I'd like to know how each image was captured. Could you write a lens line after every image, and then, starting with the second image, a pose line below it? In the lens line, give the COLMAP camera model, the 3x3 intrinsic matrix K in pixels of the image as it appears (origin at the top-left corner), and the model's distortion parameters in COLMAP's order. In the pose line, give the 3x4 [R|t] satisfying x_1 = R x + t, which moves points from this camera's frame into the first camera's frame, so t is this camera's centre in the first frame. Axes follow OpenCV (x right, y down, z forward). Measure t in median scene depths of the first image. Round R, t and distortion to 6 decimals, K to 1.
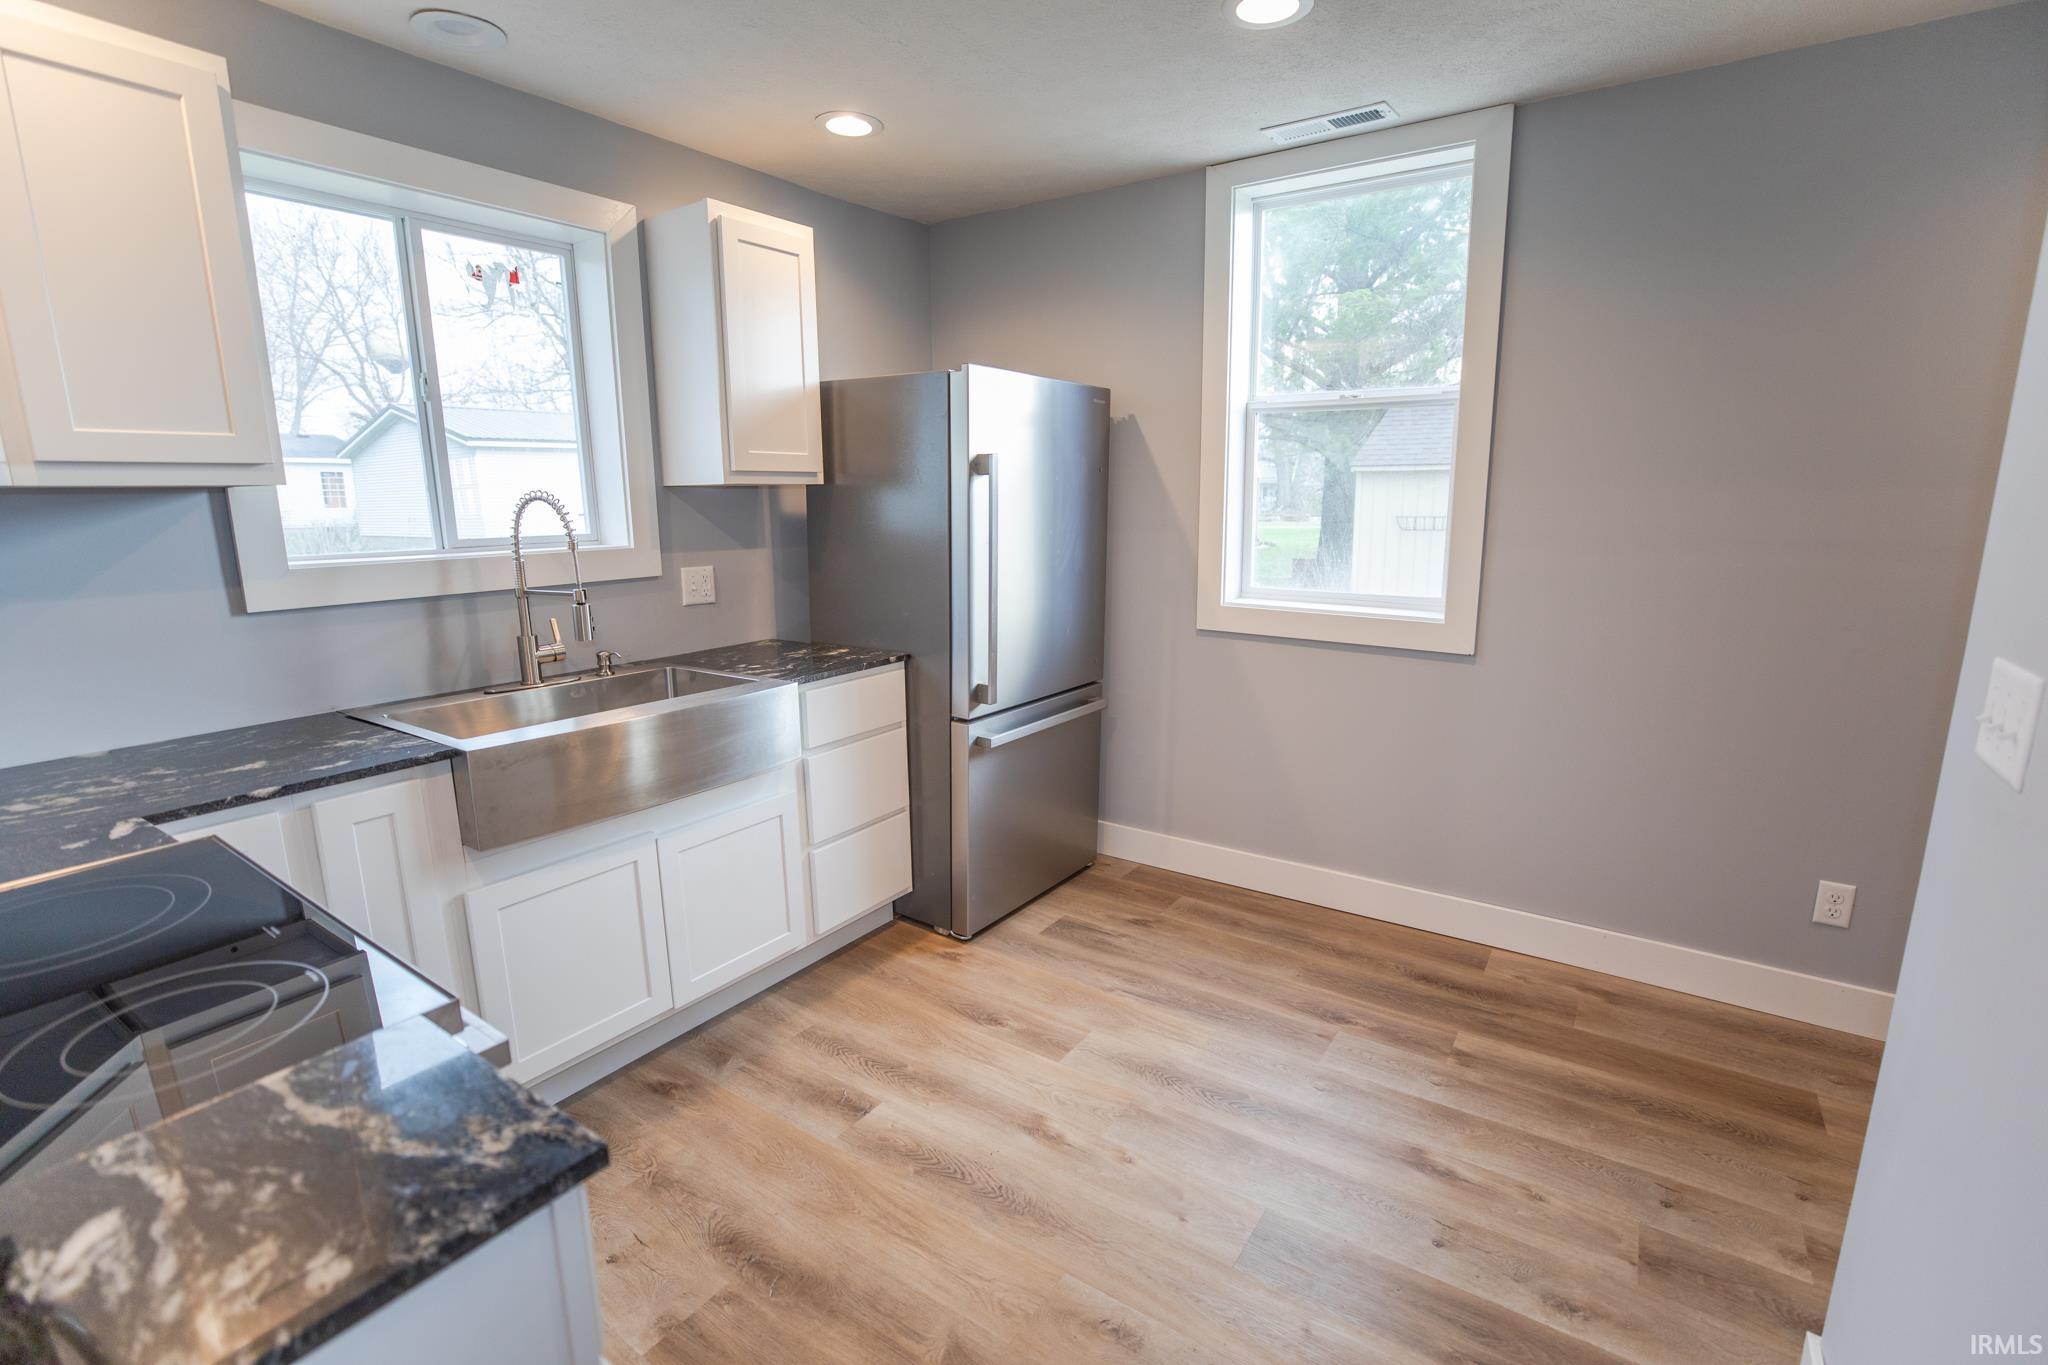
lens RADIAL K [[931.3, 0, 1015.5], [0, 931.3, 678.7], [0, 0, 1]] dist [-0.019194, 0.001080]
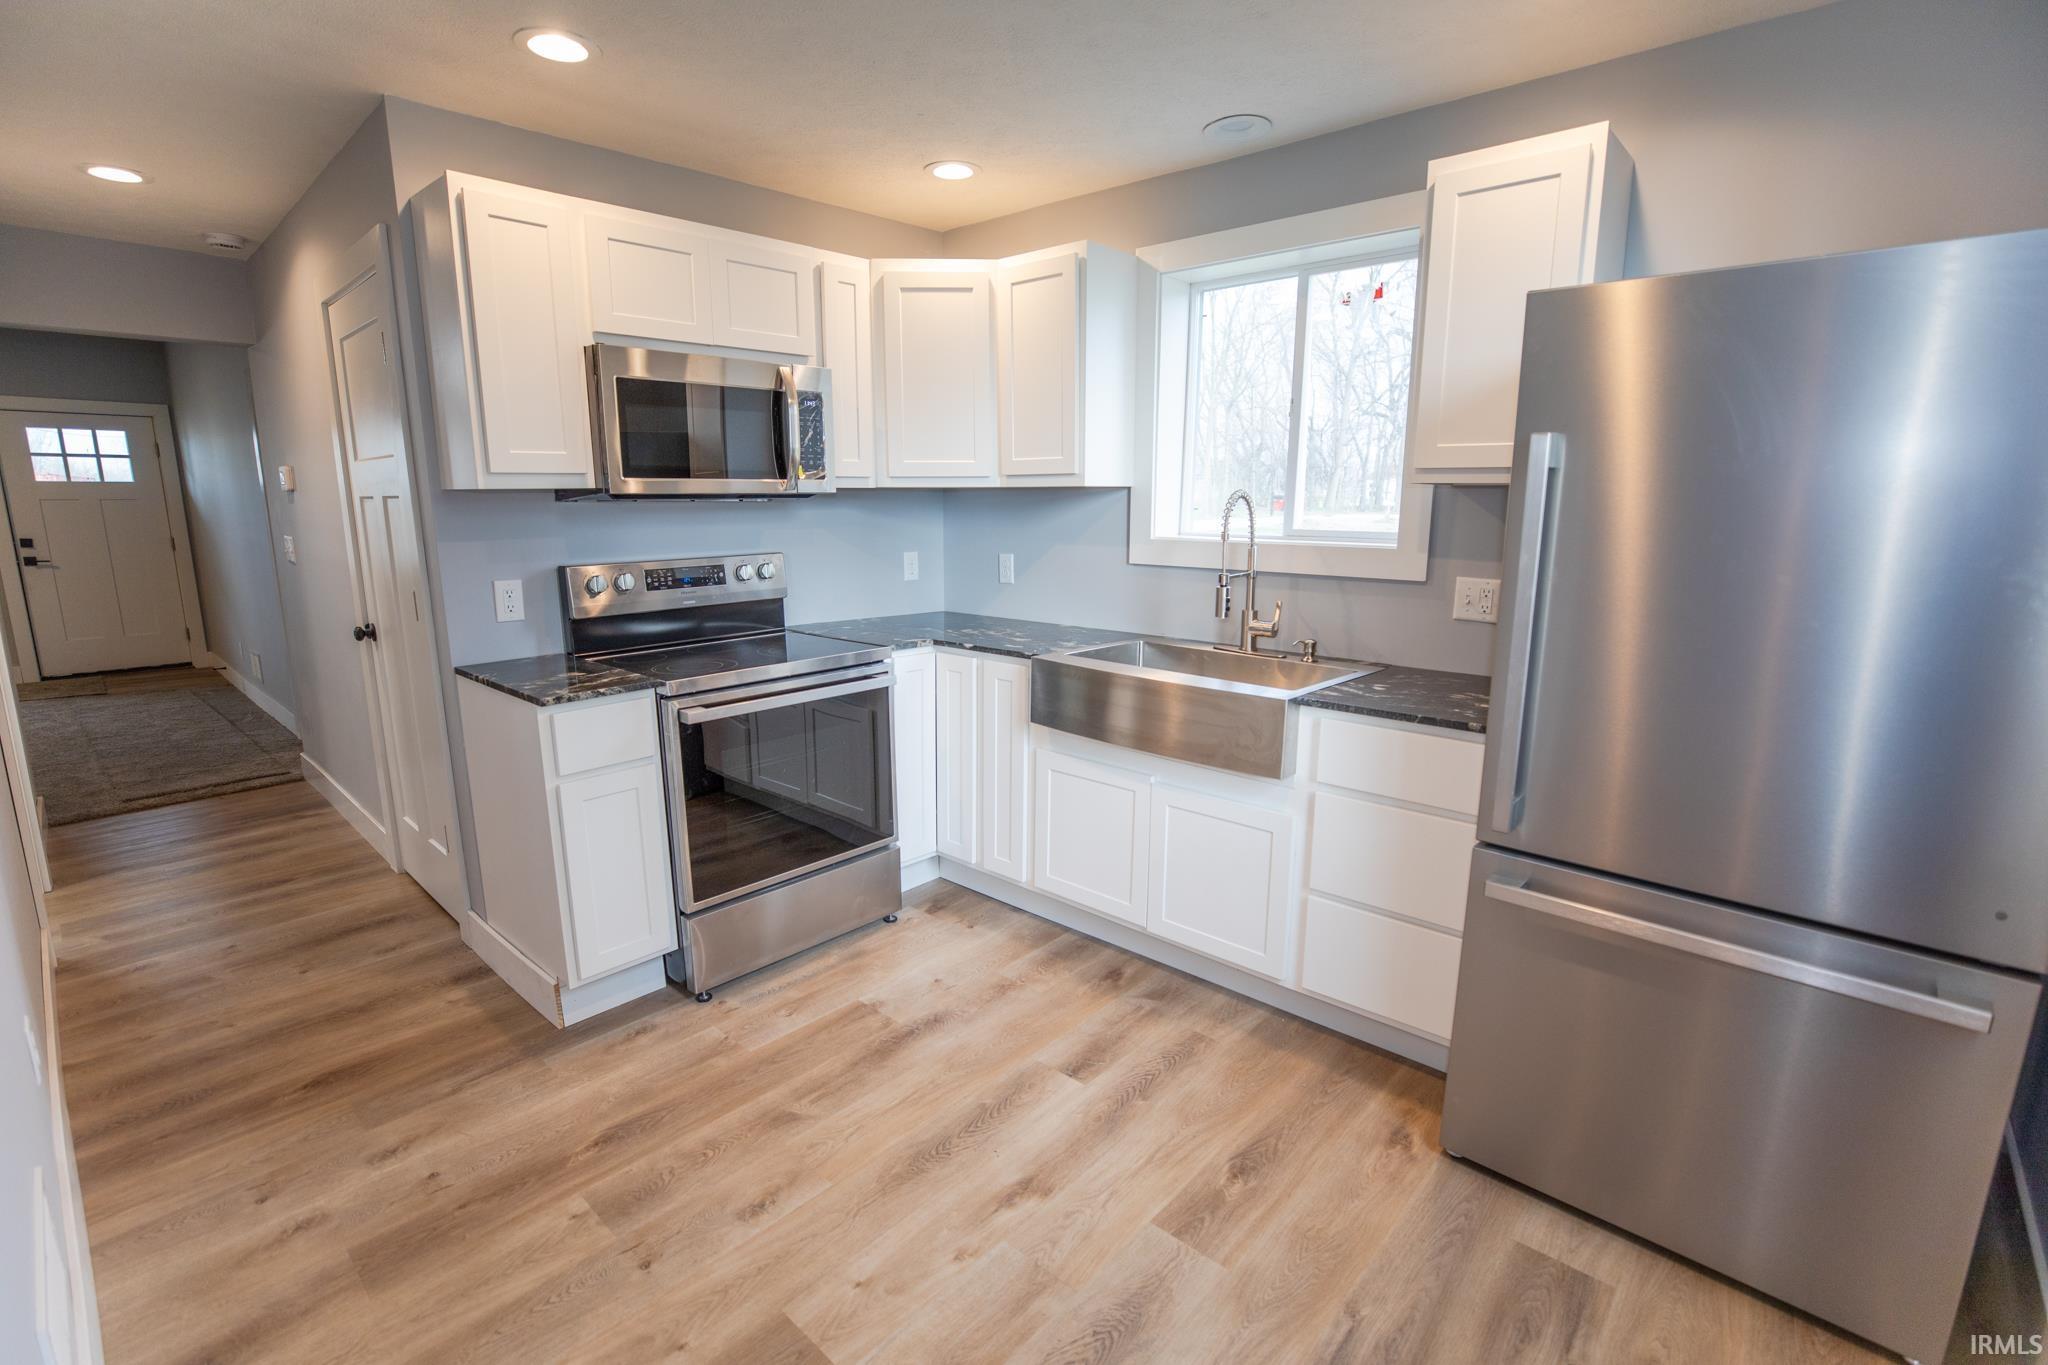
lens RADIAL K [[931.3, 0, 1023.4], [0, 931.3, 679.8], [0, 0, 1]] dist [-0.019194, 0.001080]
pose [[-0.127523, 0.200212, -0.971418, 0.700476], [-0.192903, 0.955705, 0.222297, -0.171375], [0.972896, 0.215738, -0.083253, 0.829928]]
